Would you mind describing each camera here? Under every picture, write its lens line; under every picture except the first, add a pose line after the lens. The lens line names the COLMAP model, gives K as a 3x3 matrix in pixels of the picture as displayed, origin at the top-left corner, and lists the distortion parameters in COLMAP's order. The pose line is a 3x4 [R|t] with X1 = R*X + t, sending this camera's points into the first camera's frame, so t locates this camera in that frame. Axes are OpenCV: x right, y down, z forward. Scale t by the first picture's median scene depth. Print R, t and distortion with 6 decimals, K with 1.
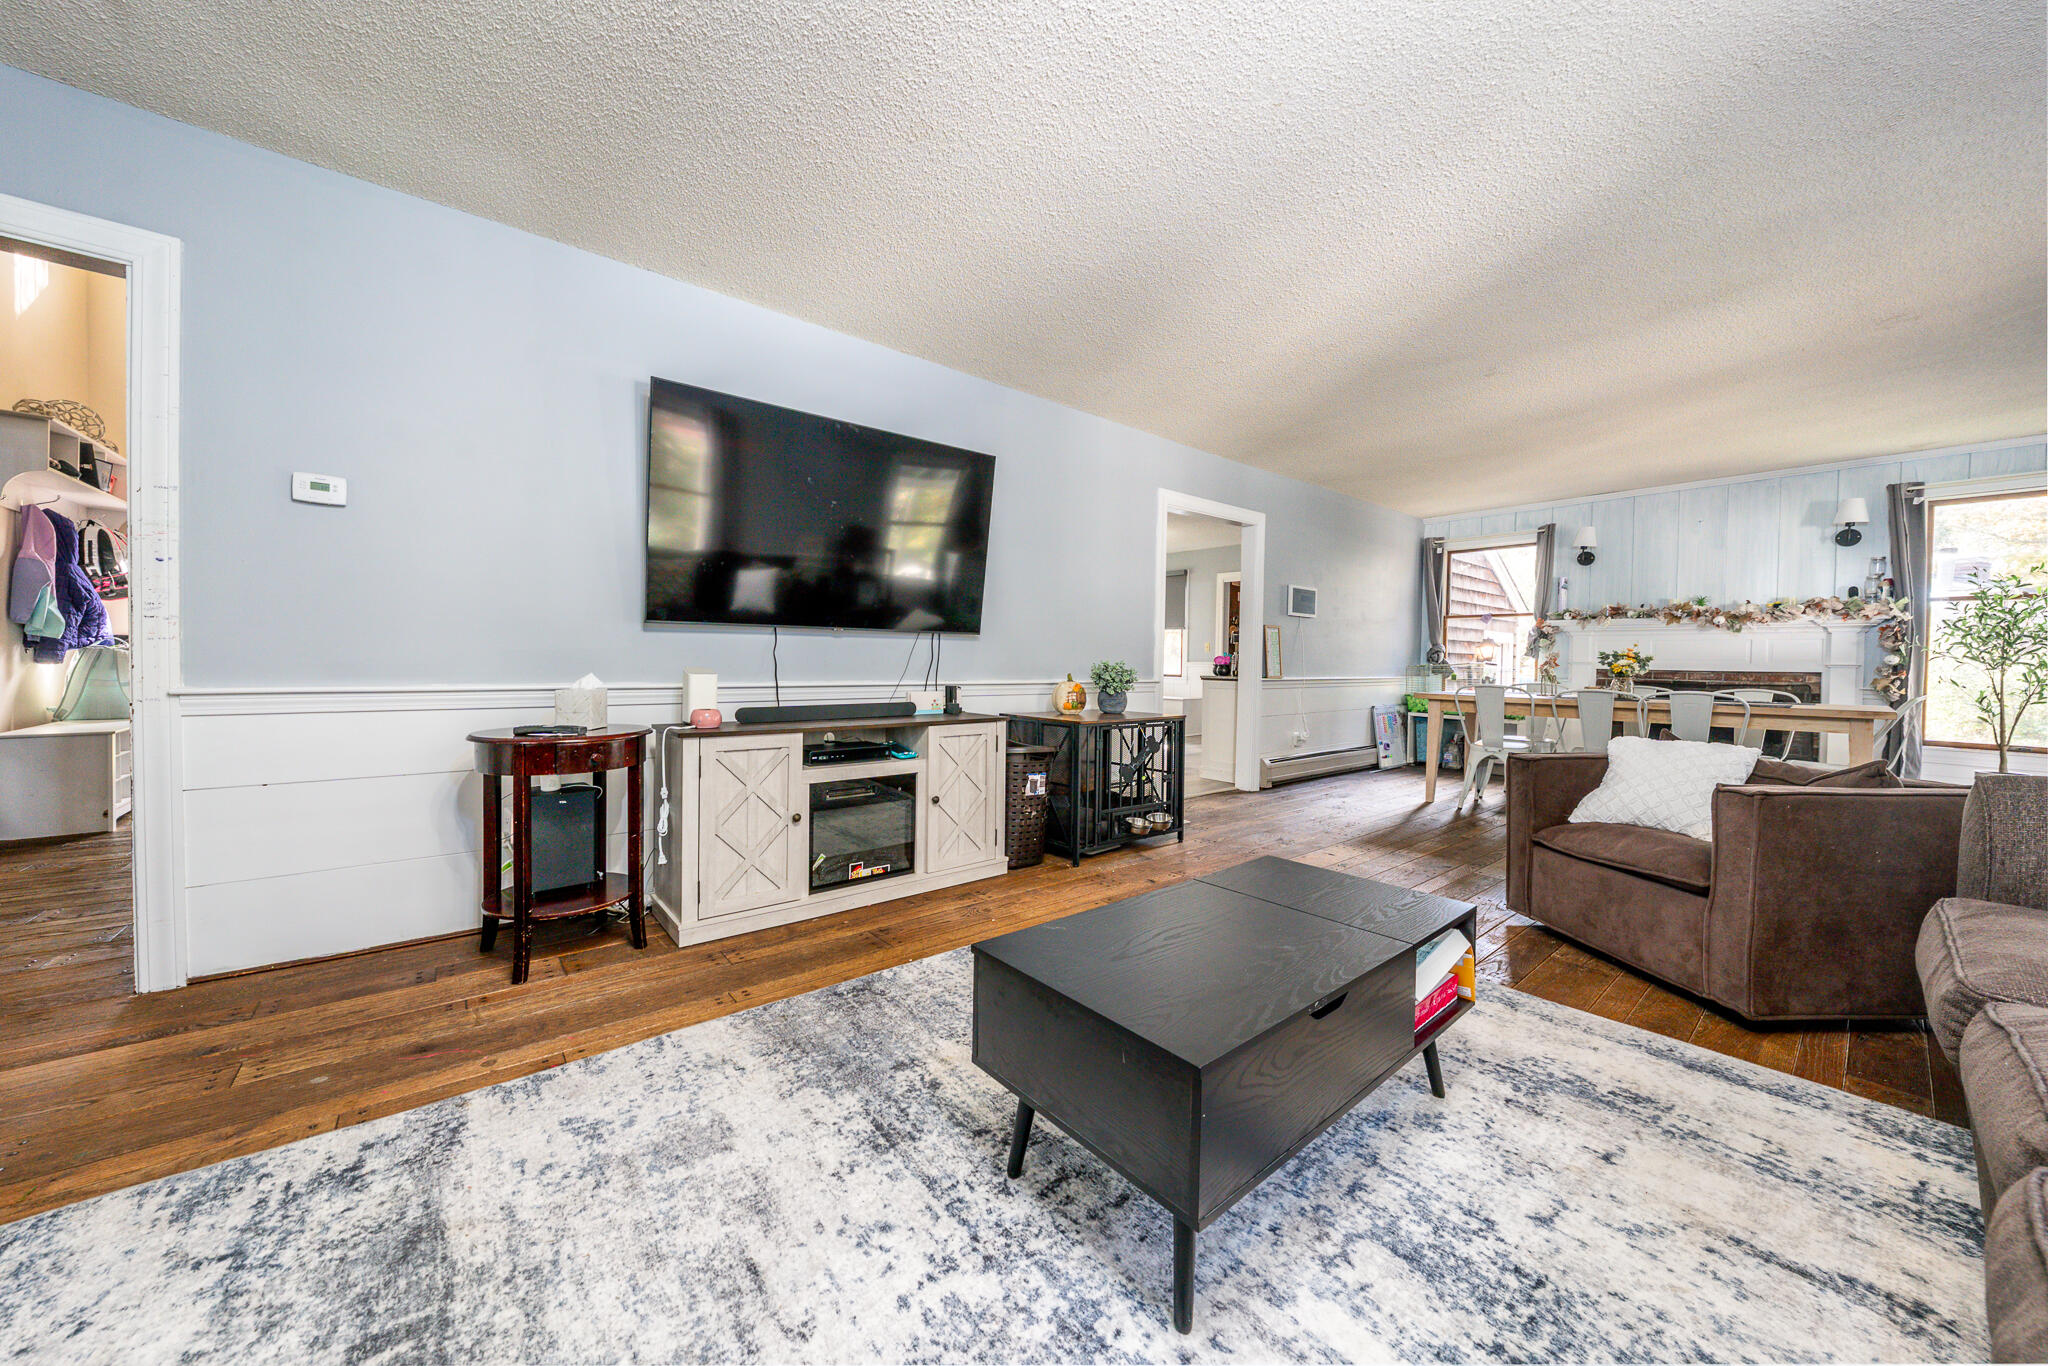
lens RADIAL K [[704.3, 0, 1020.4], [0, 704.3, 672.3], [0, 0, 1]] dist [-0.002470, 0.000048]
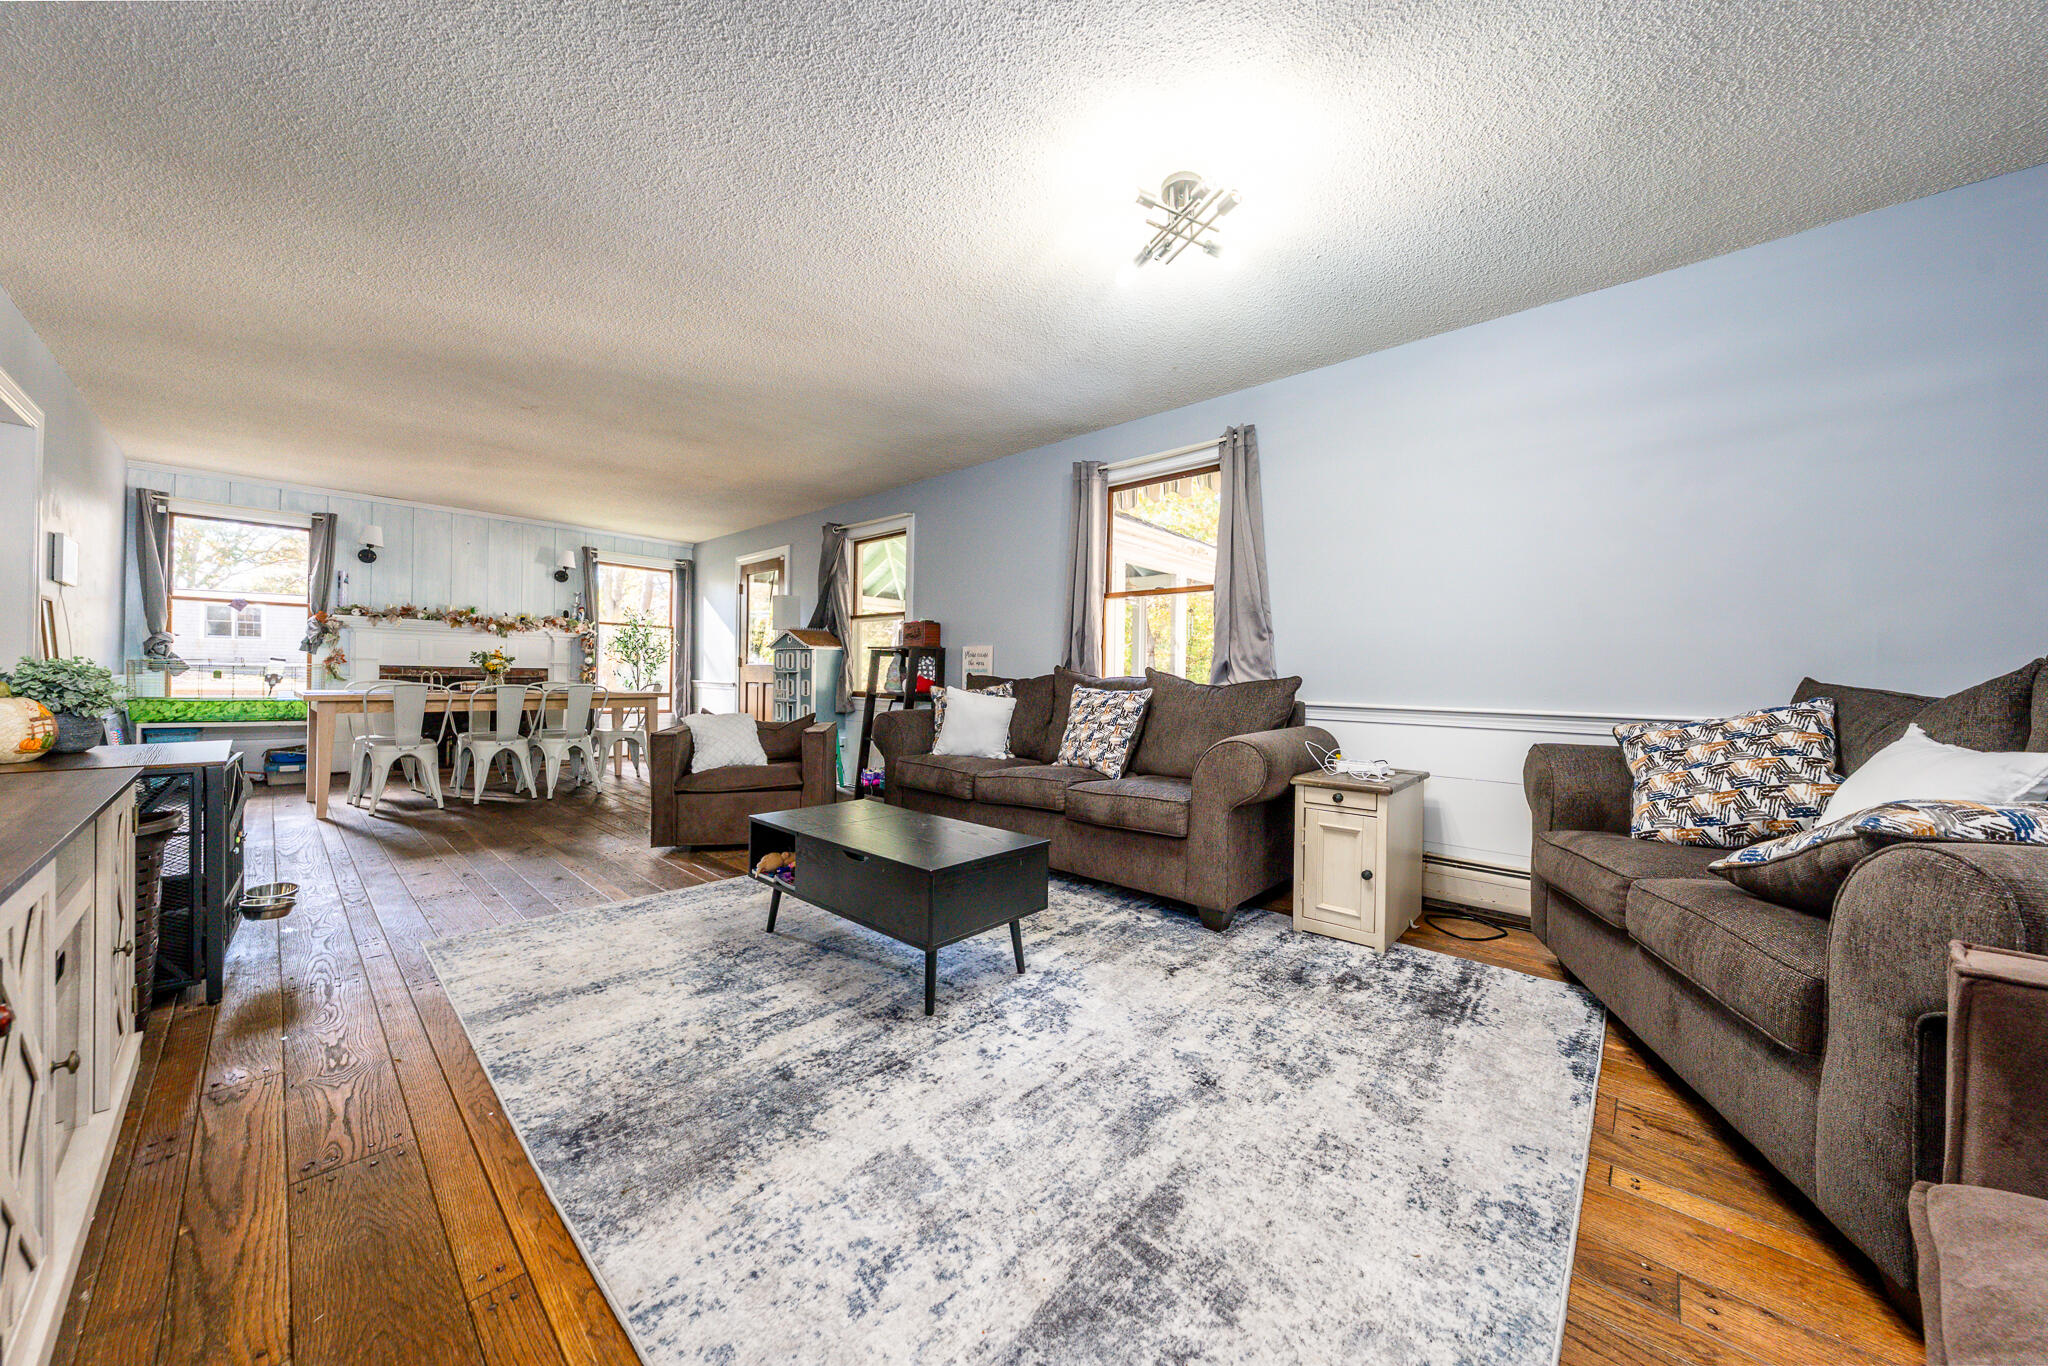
lens RADIAL K [[721.1, 0, 998.6], [0, 721.1, 681.4], [0, 0, 1]] dist [-0.000828, -0.000067]
pose [[-0.133064, -0.023164, 0.990837, -0.944161], [-0.002146, 0.999731, 0.023084, -0.020992], [-0.991105, 0.000946, -0.133078, 0.647681]]
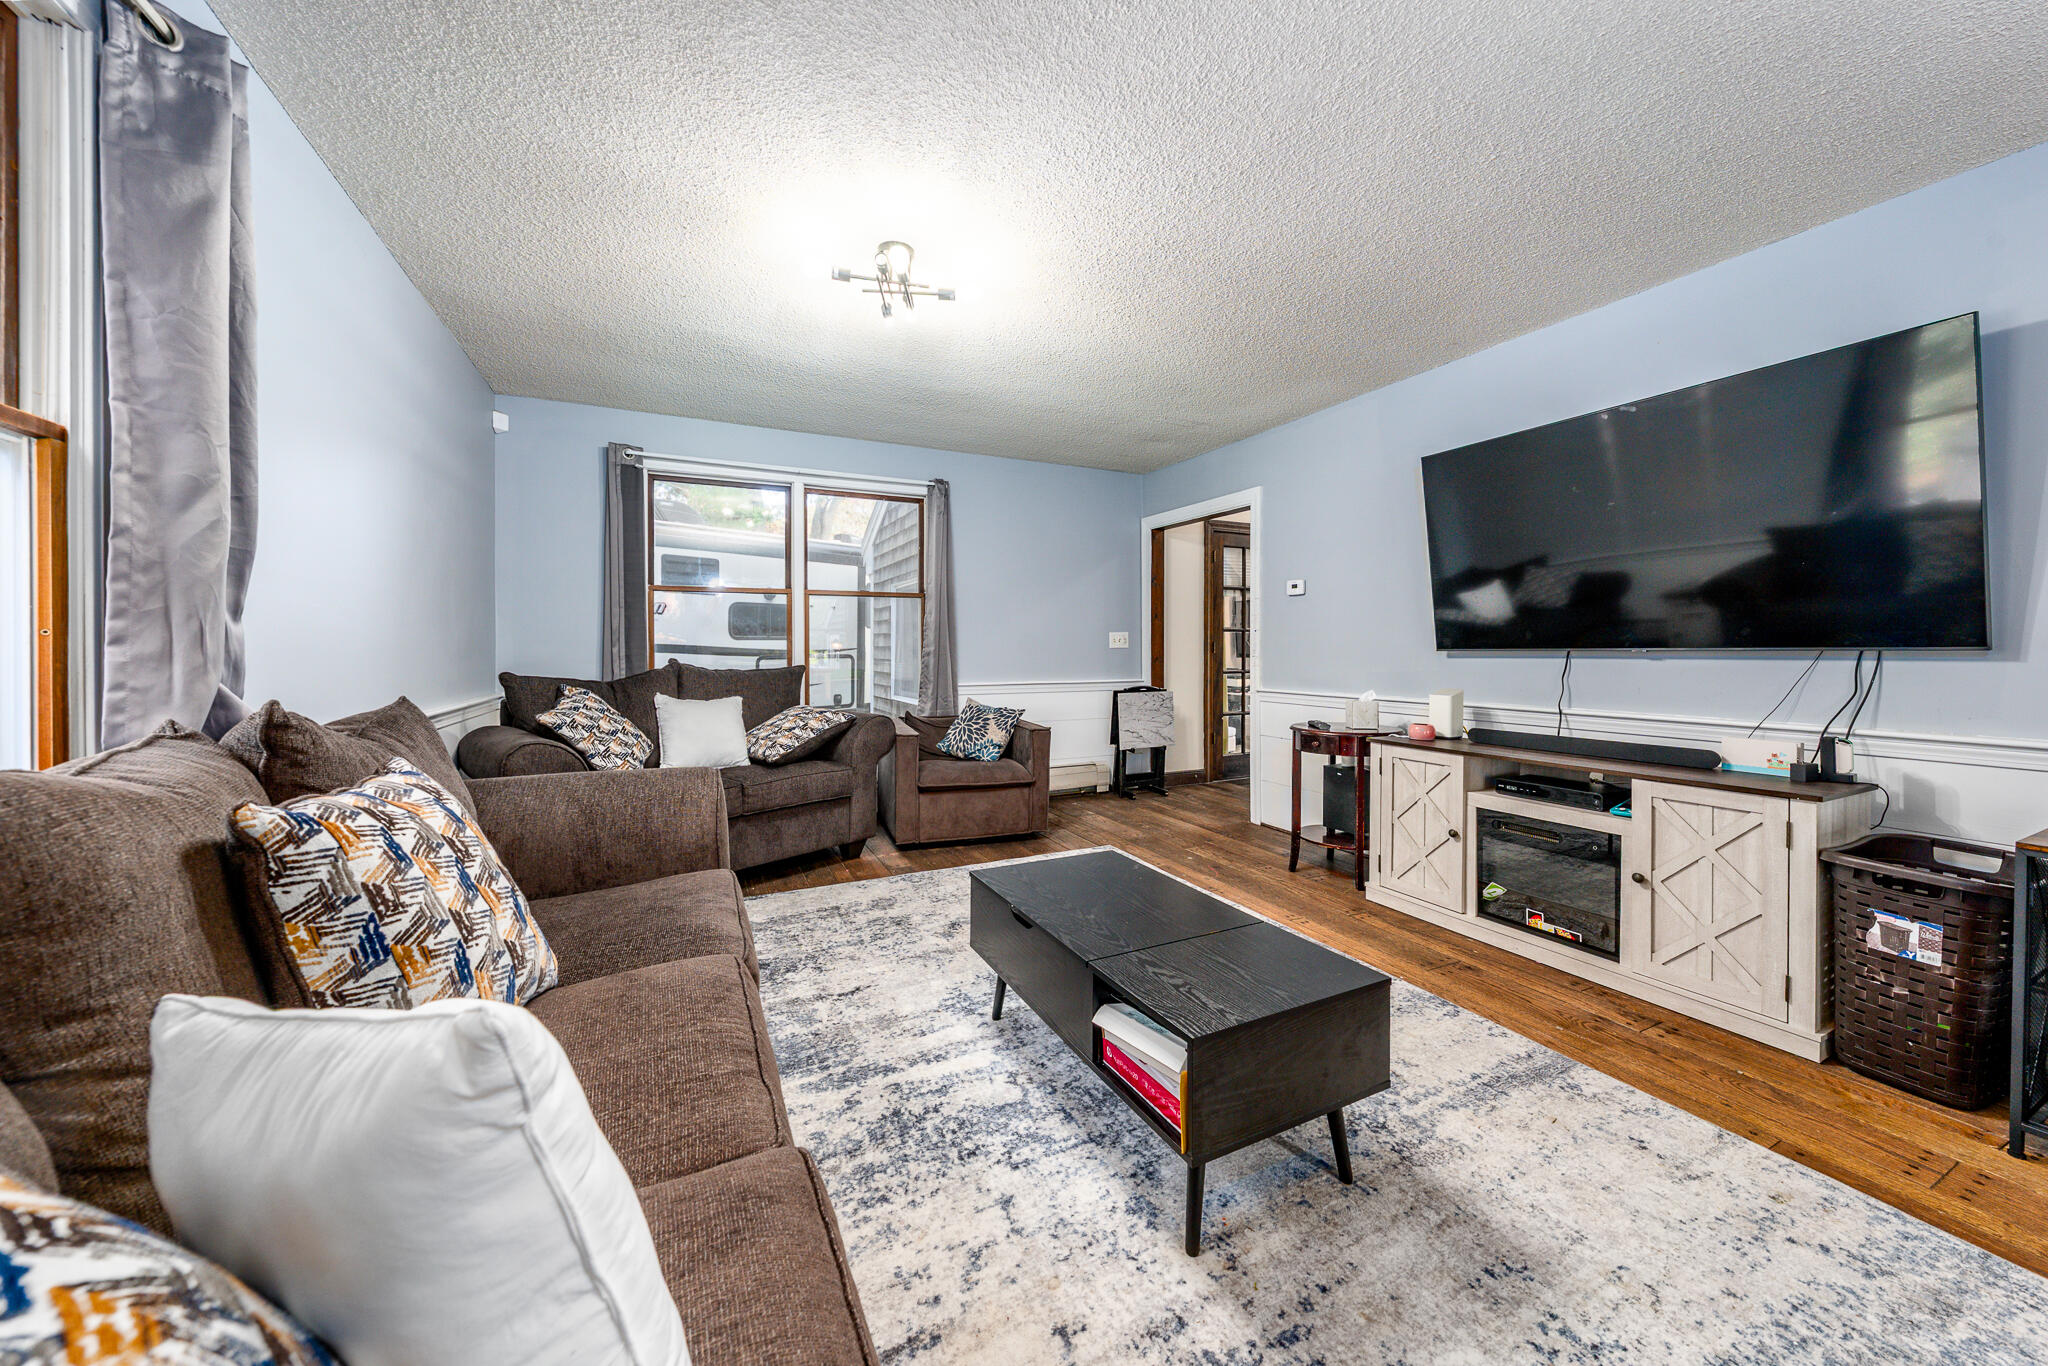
lens RADIAL K [[691.0, 0, 1018.0], [0, 691.0, 650.3], [0, 0, 1]] dist [-0.001058, -0.000082]
pose [[-0.221131, -0.012200, -0.975168, 1.034718], [-0.020484, 0.999759, -0.007863, -0.060599], [0.975029, 0.018237, -0.221328, 0.701531]]
